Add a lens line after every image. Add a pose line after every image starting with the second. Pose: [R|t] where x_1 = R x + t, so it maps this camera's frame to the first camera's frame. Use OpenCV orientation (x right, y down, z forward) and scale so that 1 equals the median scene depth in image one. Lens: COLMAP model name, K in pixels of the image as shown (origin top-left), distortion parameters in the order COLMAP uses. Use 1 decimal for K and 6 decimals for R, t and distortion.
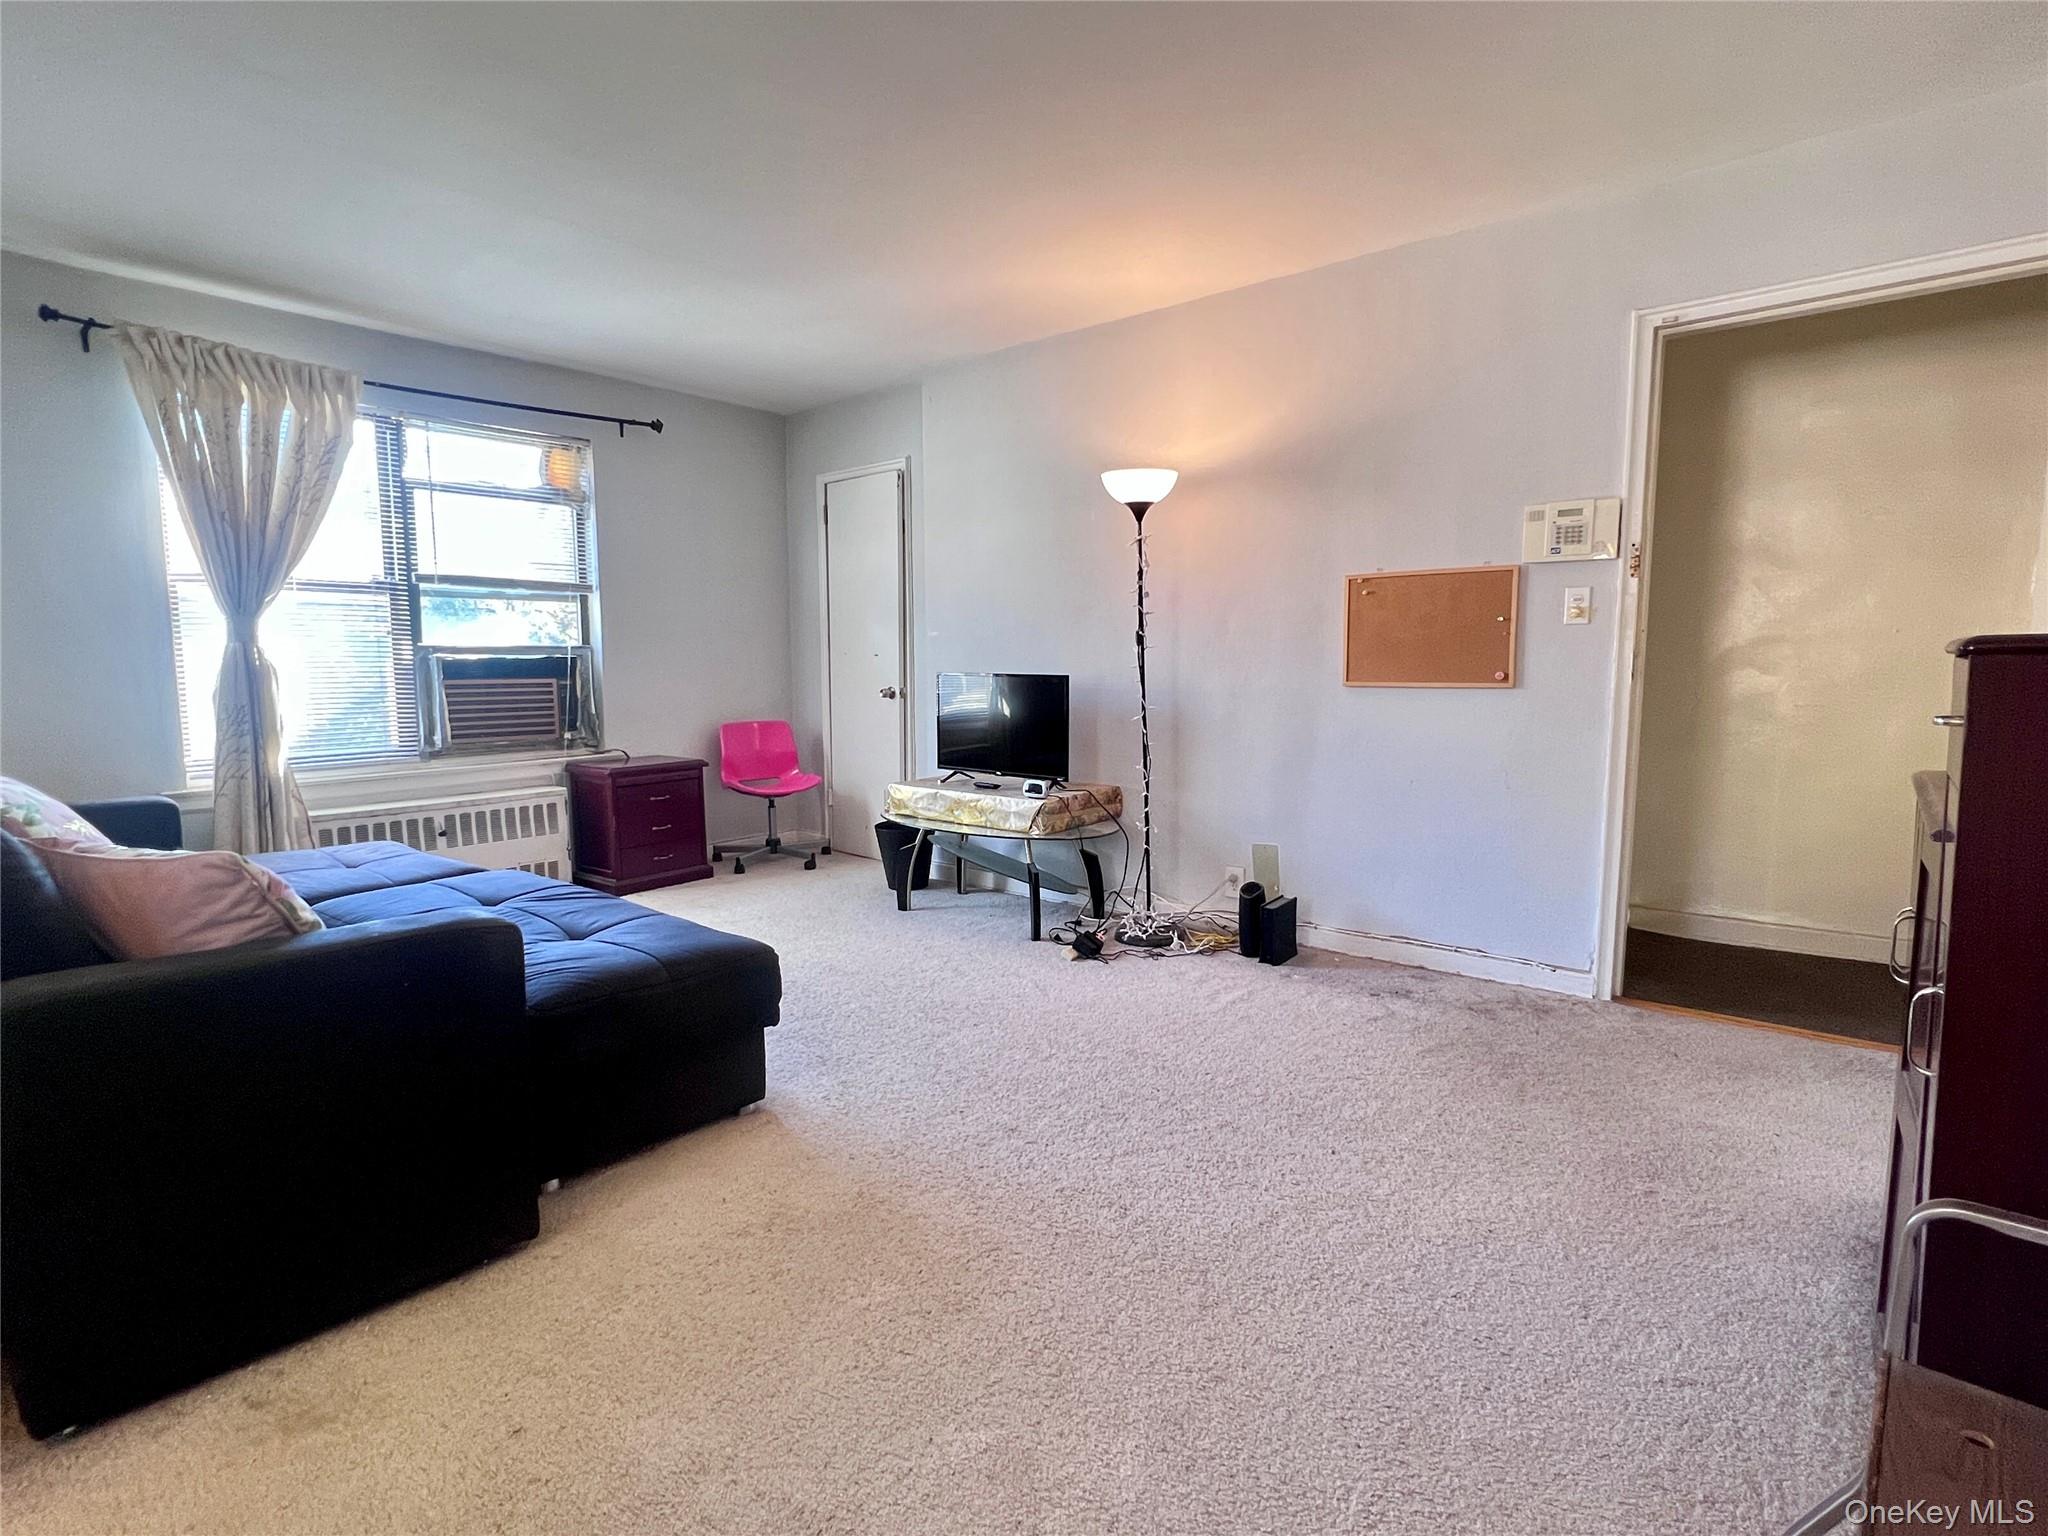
lens RADIAL K [[1043.5, 0, 1029.2], [0, 1043.5, 779.1], [0, 0, 1]] dist [-0.001936, 0.000117]
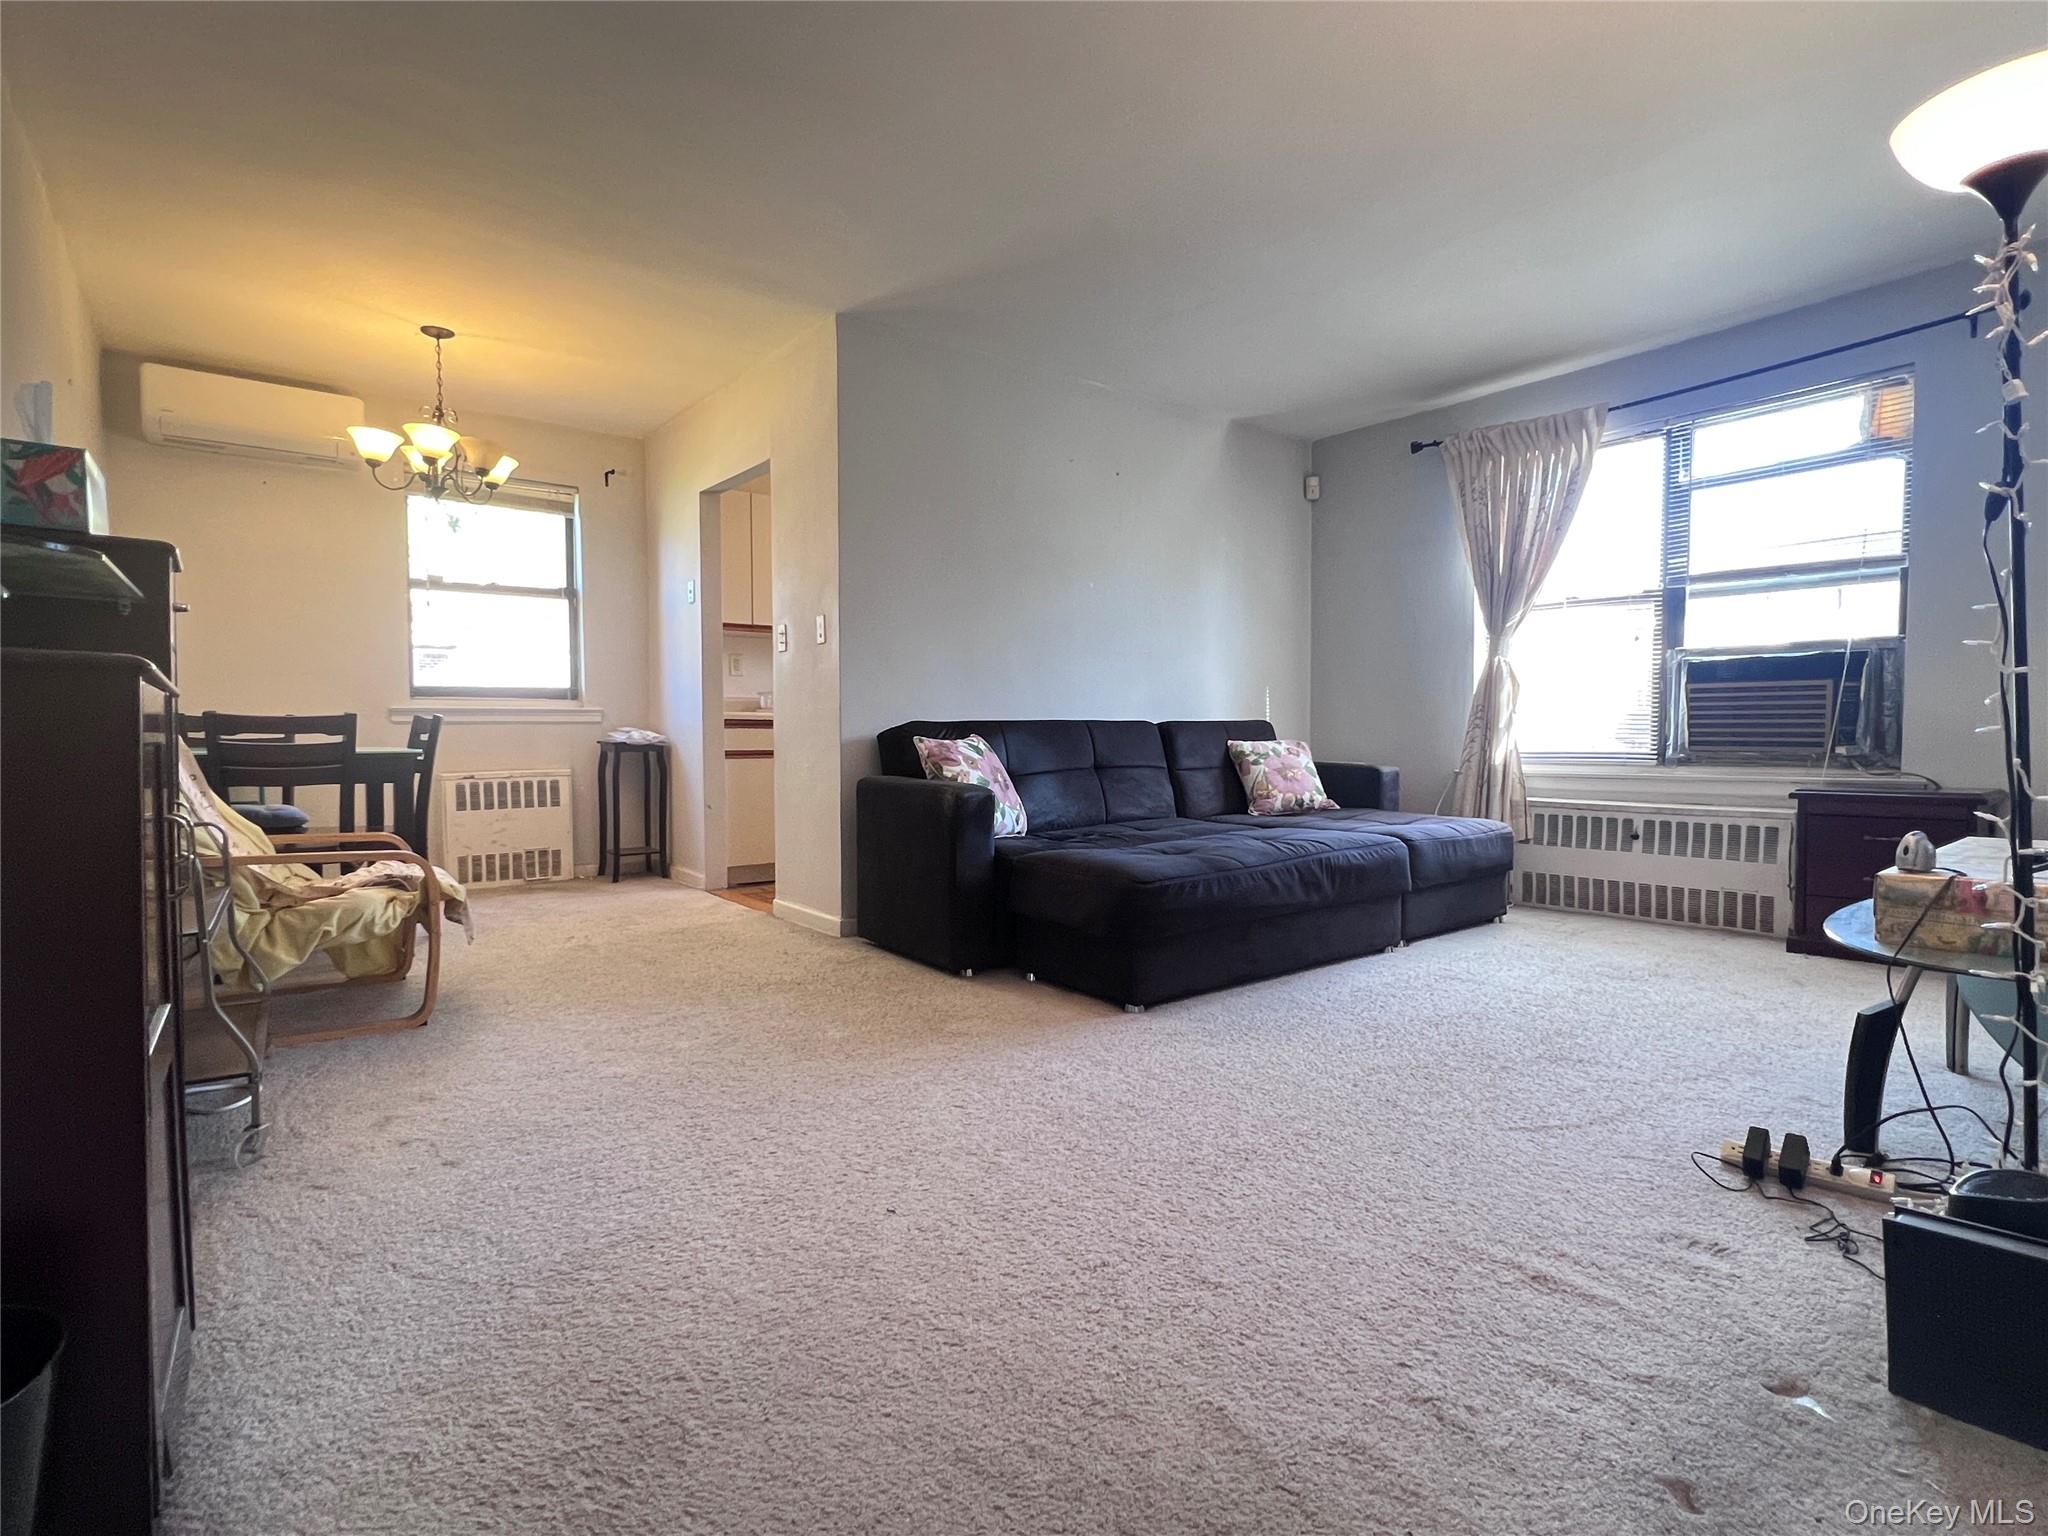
lens RADIAL K [[1043.5, 0, 1029.2], [0, 1043.5, 775.1], [0, 0, 1]] dist [-0.001936, 0.000117]
pose [[-0.232605, 0.043911, -0.971579, 0.518904], [-0.108346, 0.991592, 0.070755, -0.013428], [0.966518, 0.121725, -0.225892, 0.640737]]
